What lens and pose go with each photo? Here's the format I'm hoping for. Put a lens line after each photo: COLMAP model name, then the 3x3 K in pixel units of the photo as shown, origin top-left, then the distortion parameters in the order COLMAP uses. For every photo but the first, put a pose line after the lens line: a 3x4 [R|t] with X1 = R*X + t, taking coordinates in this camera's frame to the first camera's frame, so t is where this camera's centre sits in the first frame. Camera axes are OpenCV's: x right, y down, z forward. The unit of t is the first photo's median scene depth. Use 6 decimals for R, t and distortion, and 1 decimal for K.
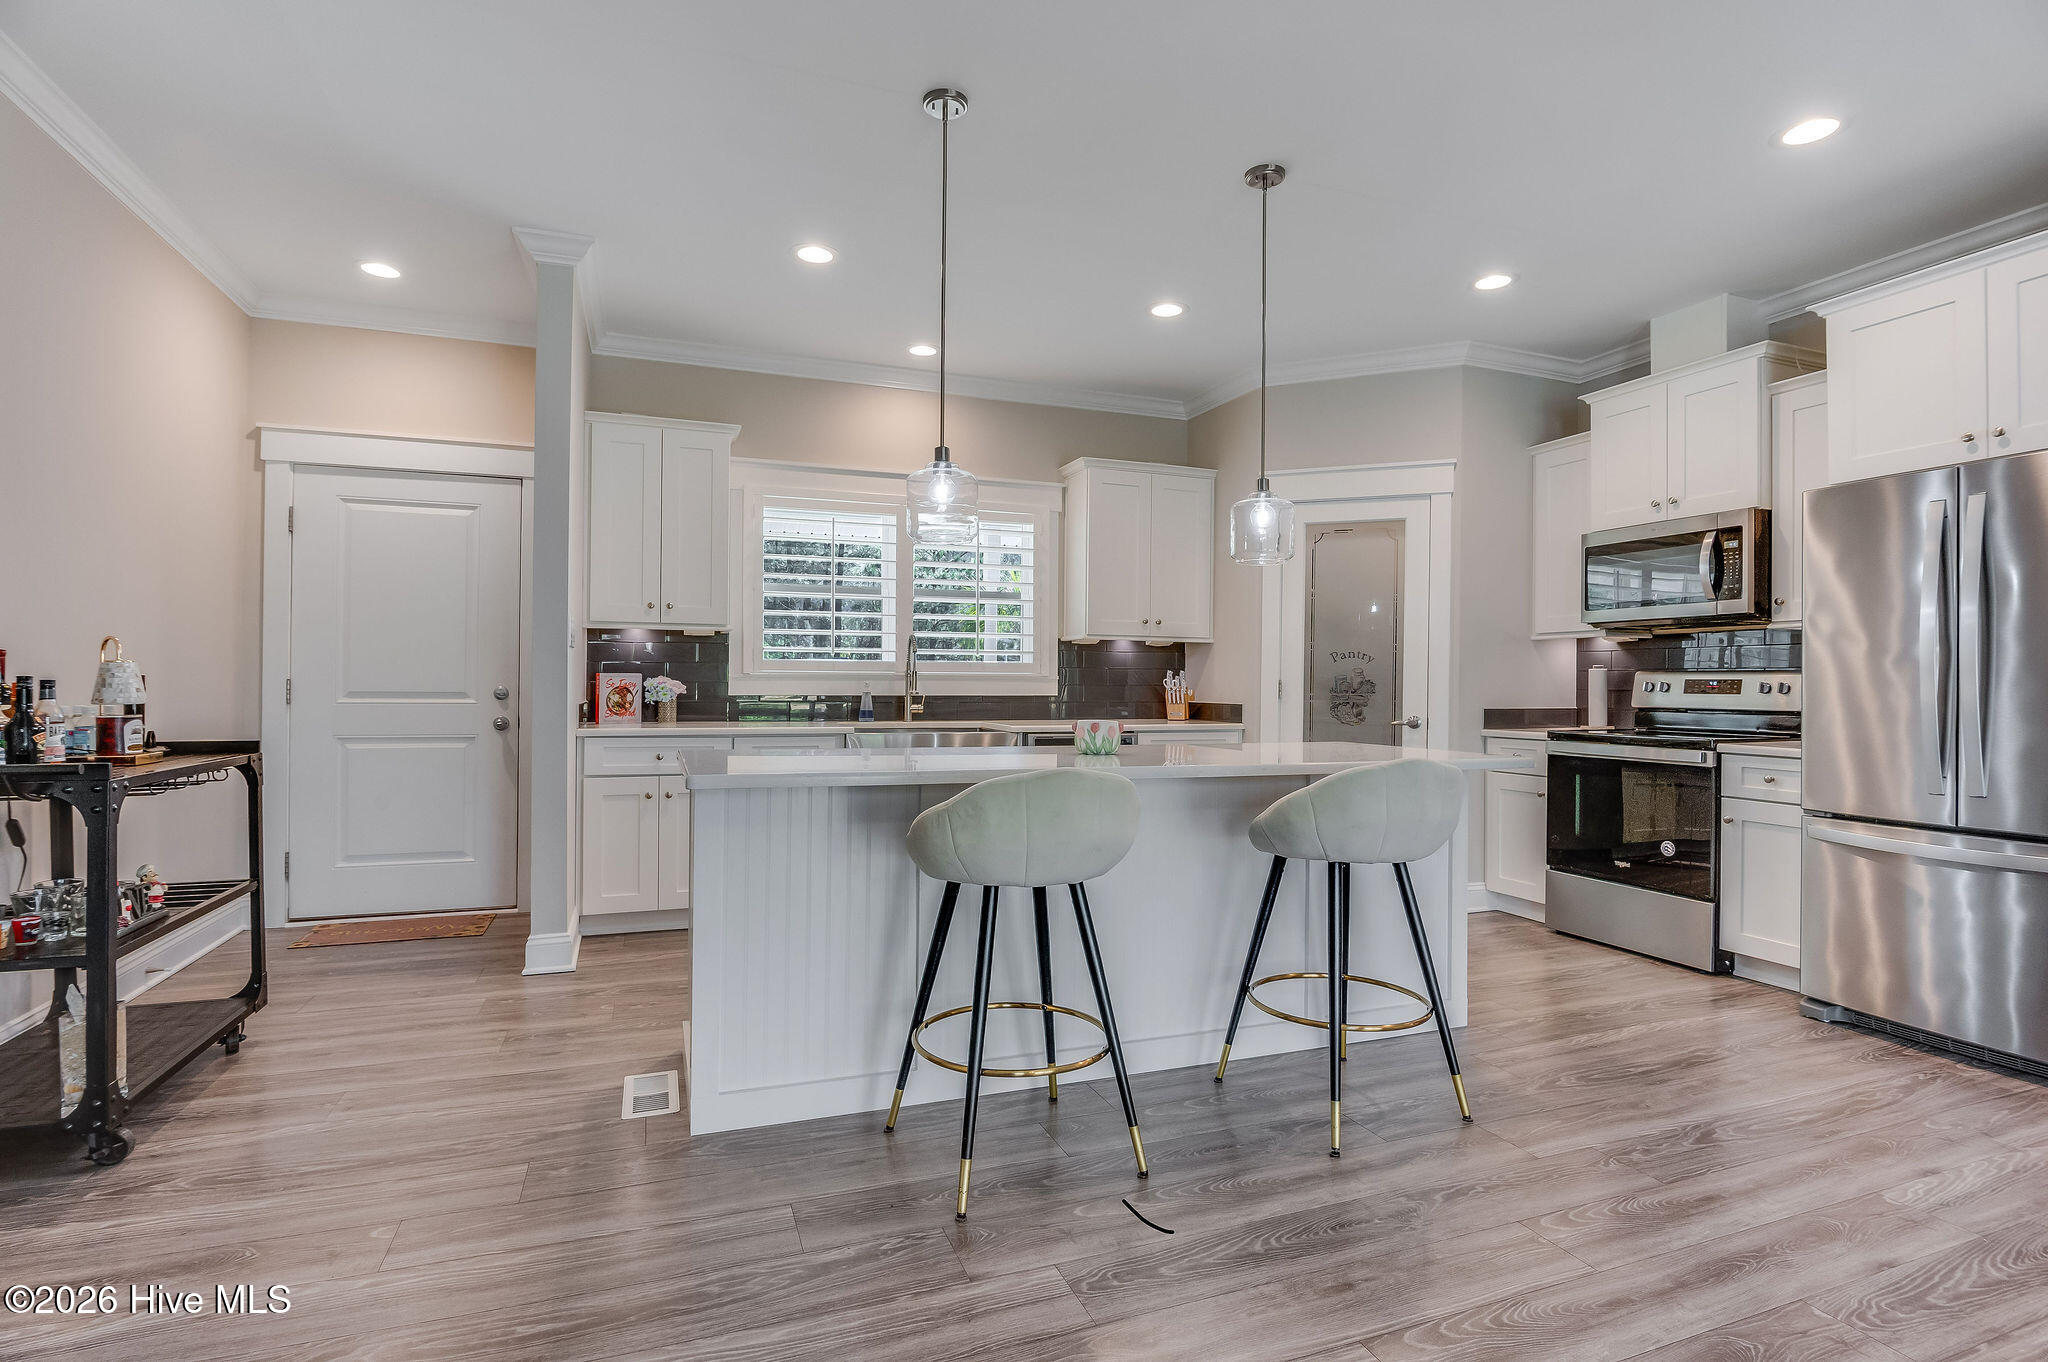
lens RADIAL K [[967.3, 0, 991.1], [0, 967.3, 682.8], [0, 0, 1]] dist [-0.022775, -0.000426]
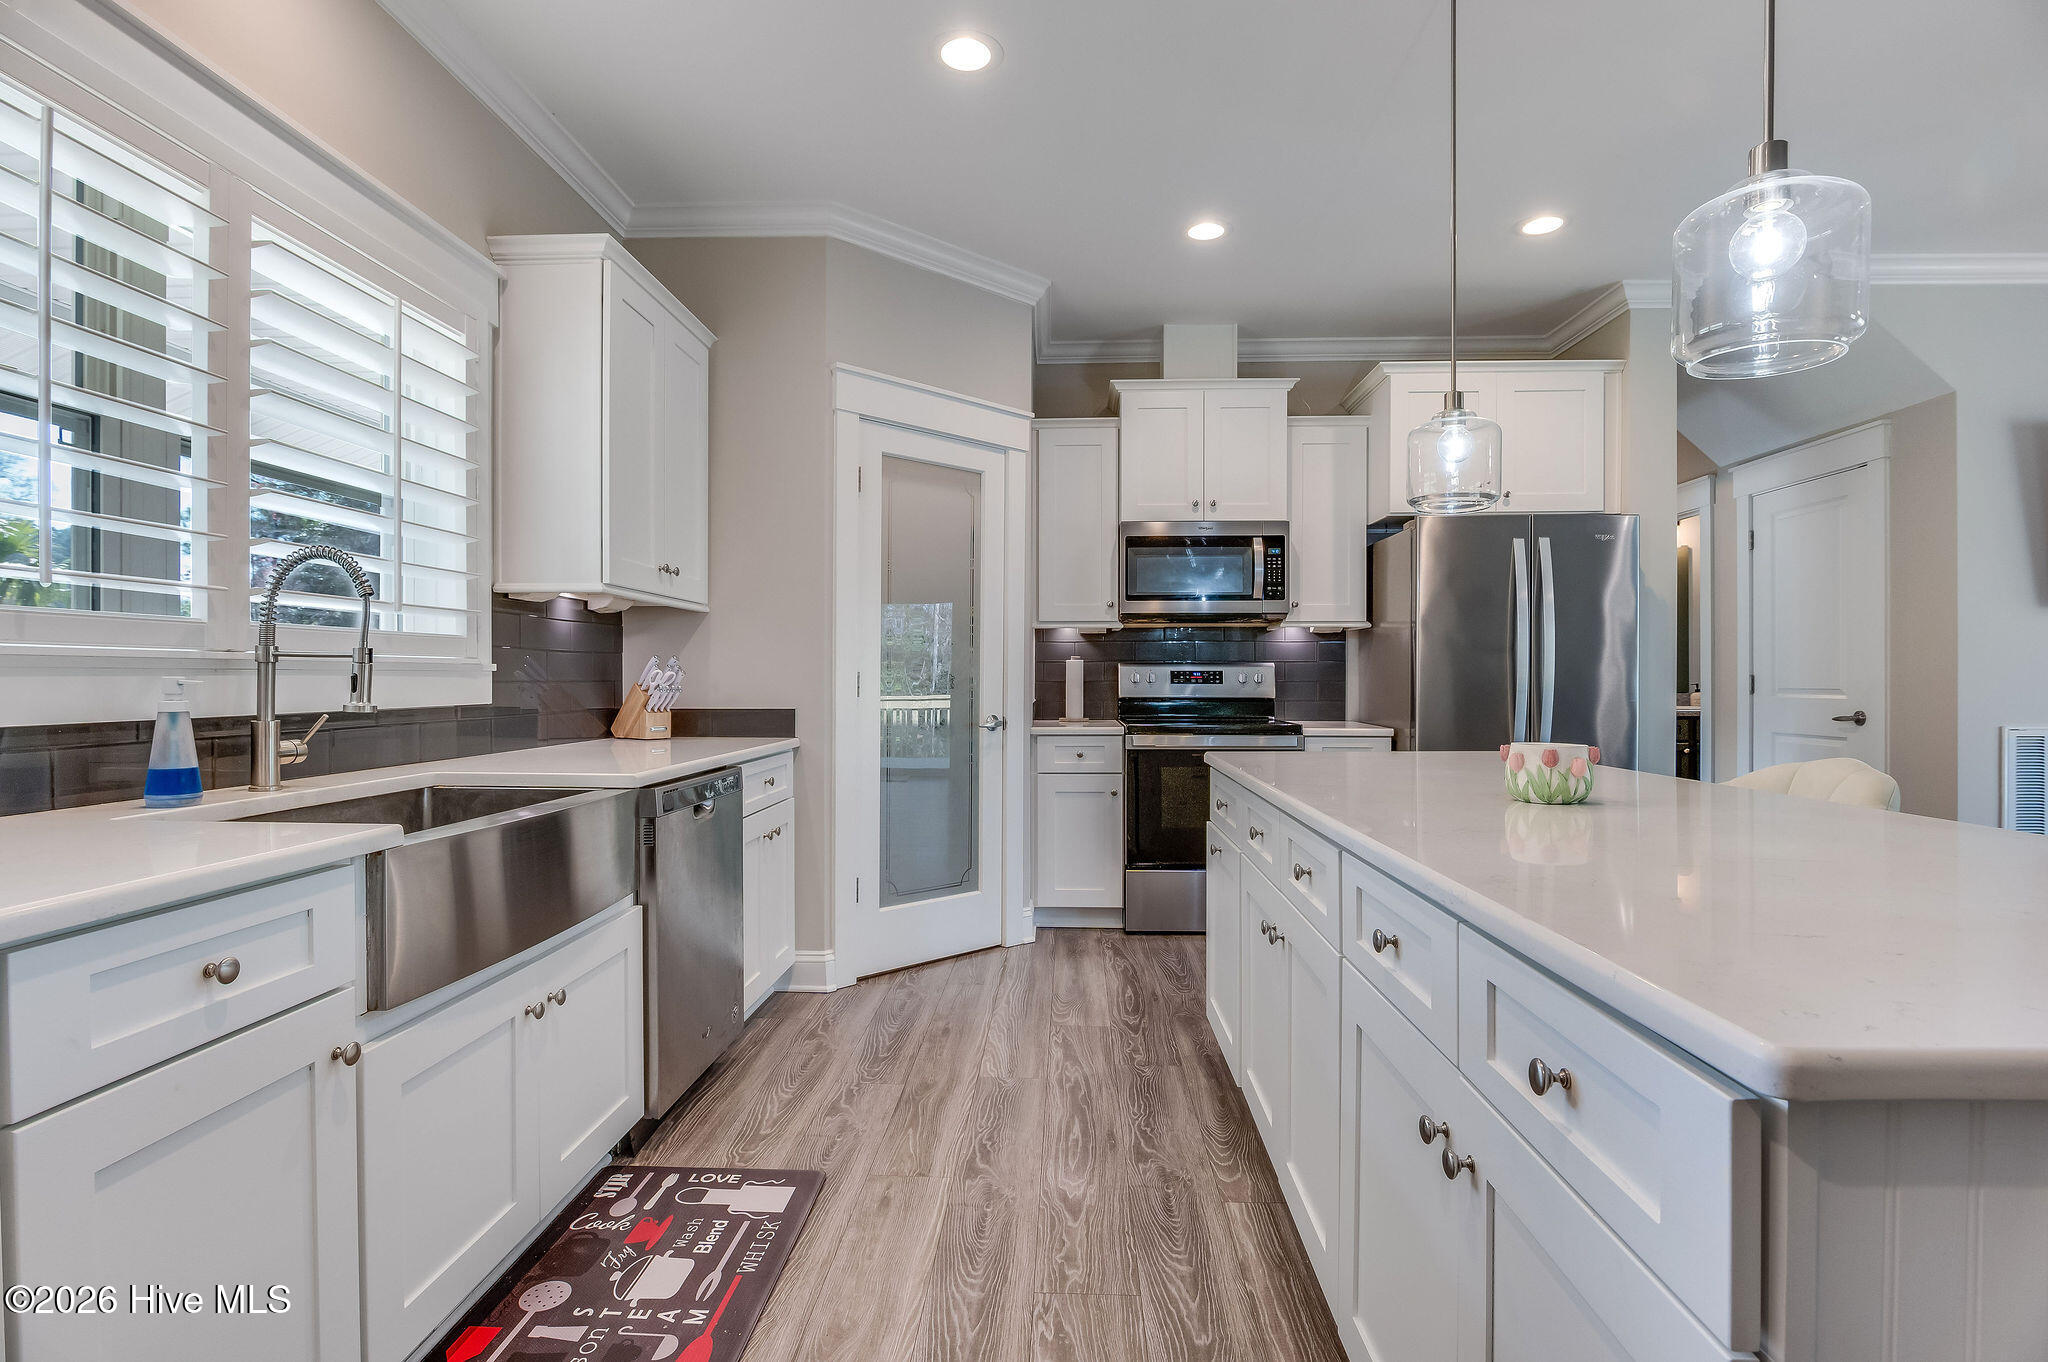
lens RADIAL K [[1002.5, 0, 1024.0], [0, 1002.5, 681.0], [0, 0, 1]] dist [-0.038773, -0.000234]
pose [[0.381818, -0.009564, 0.924188, -0.347768], [0.001411, 0.999951, 0.009765, -0.003097], [-0.924237, -0.002425, 0.381813, 0.670698]]
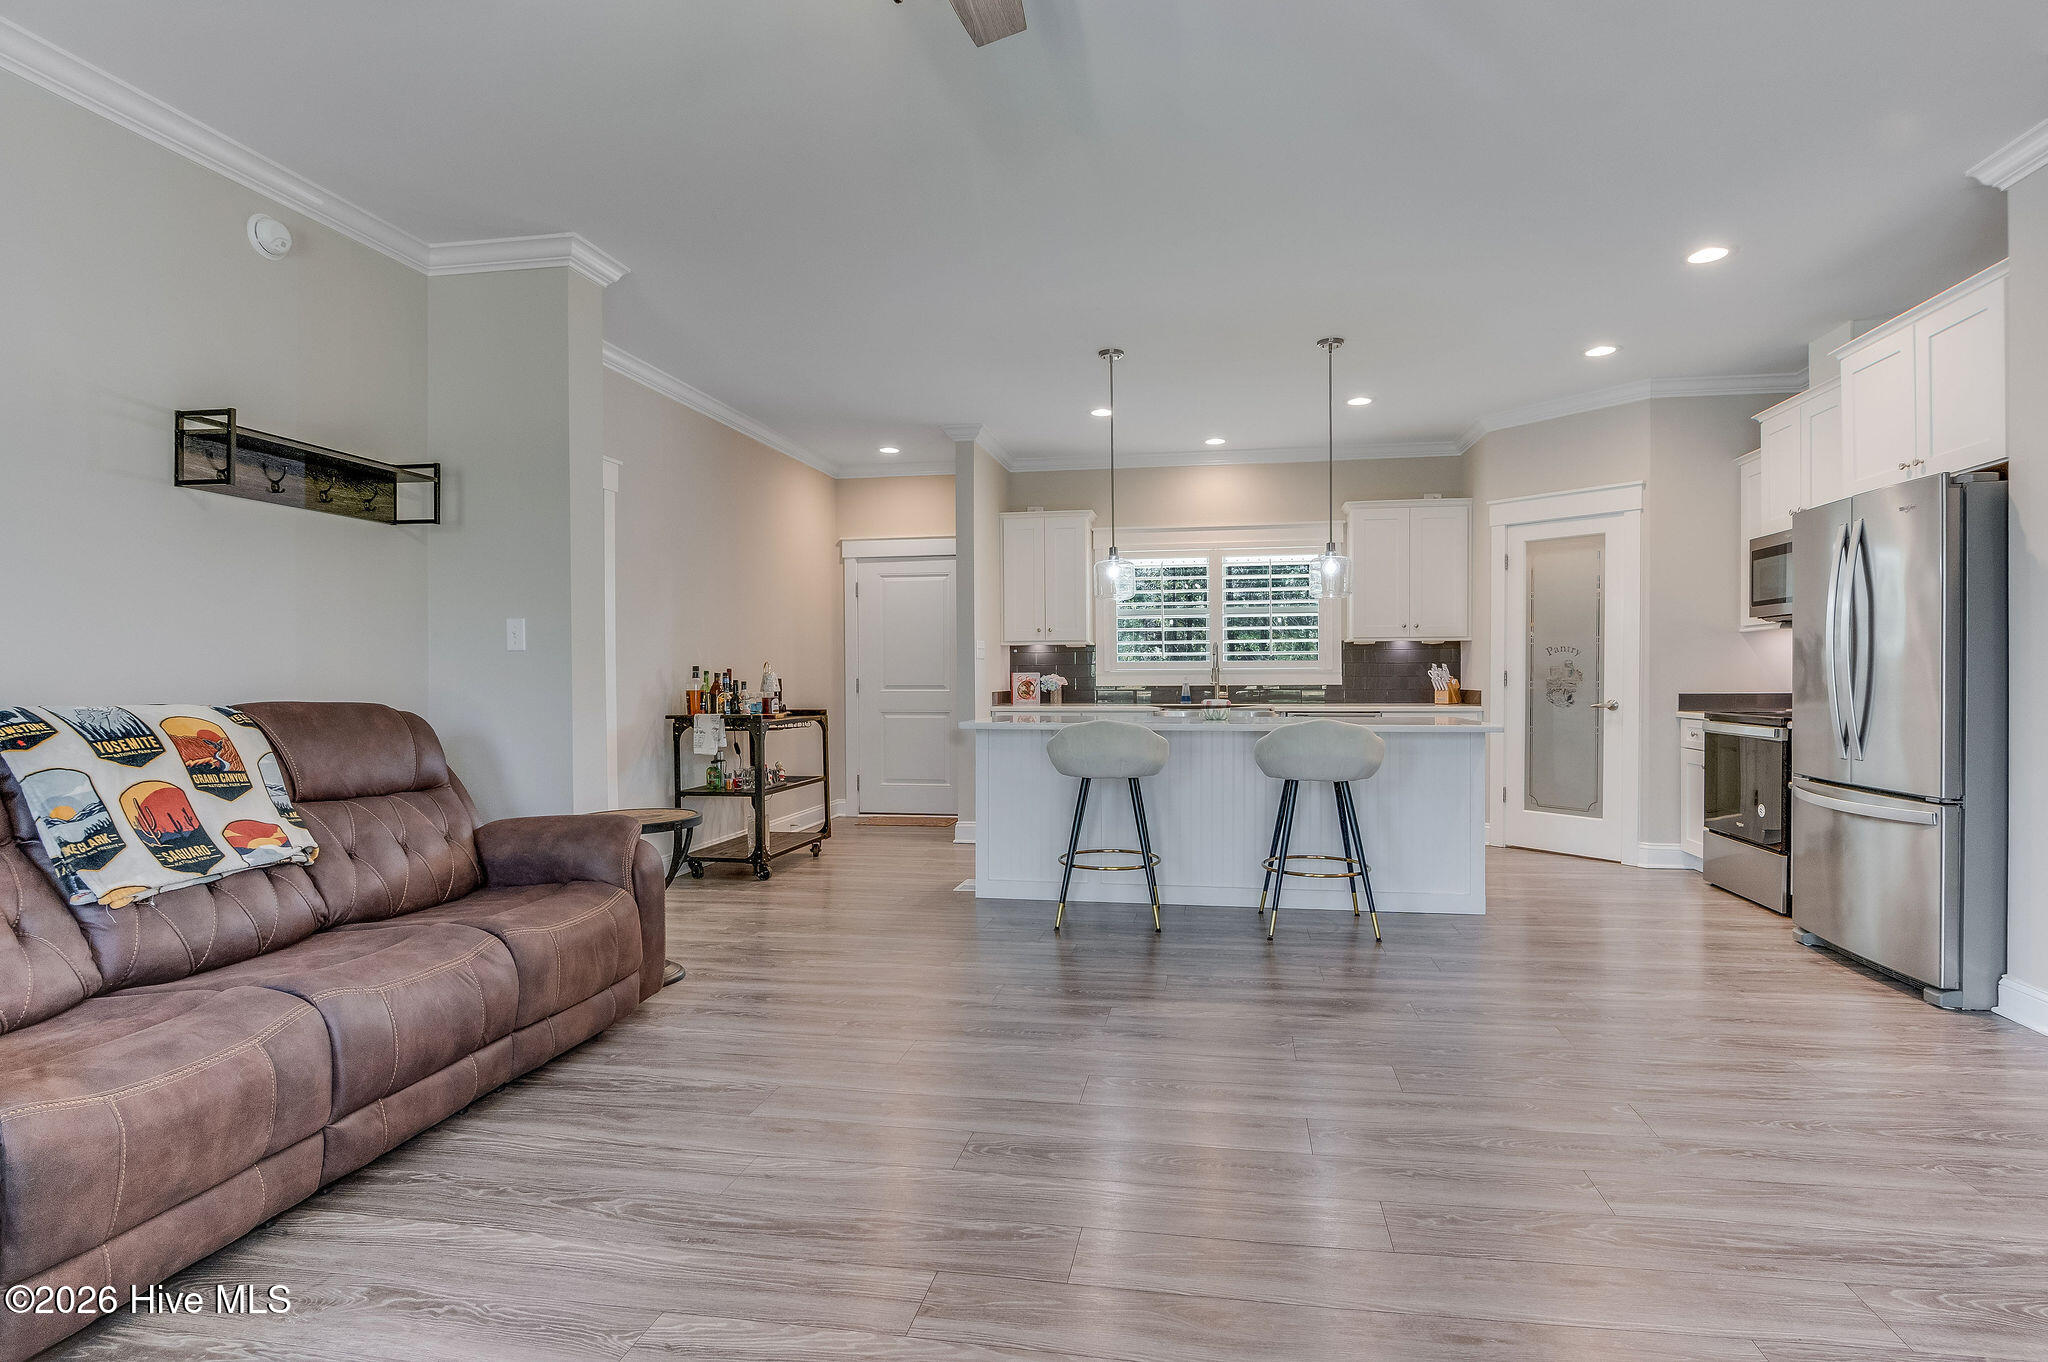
lens RADIAL K [[987.3, 0, 1080.1], [0, 987.3, 684.3], [0, 0, 1]] dist [-0.015436, -0.000057]
pose [[0.881975, -0.007294, -0.471239, 0.460193], [0.012297, 0.999896, 0.007538, -0.001803], [0.471135, -0.012443, 0.881973, -0.397087]]
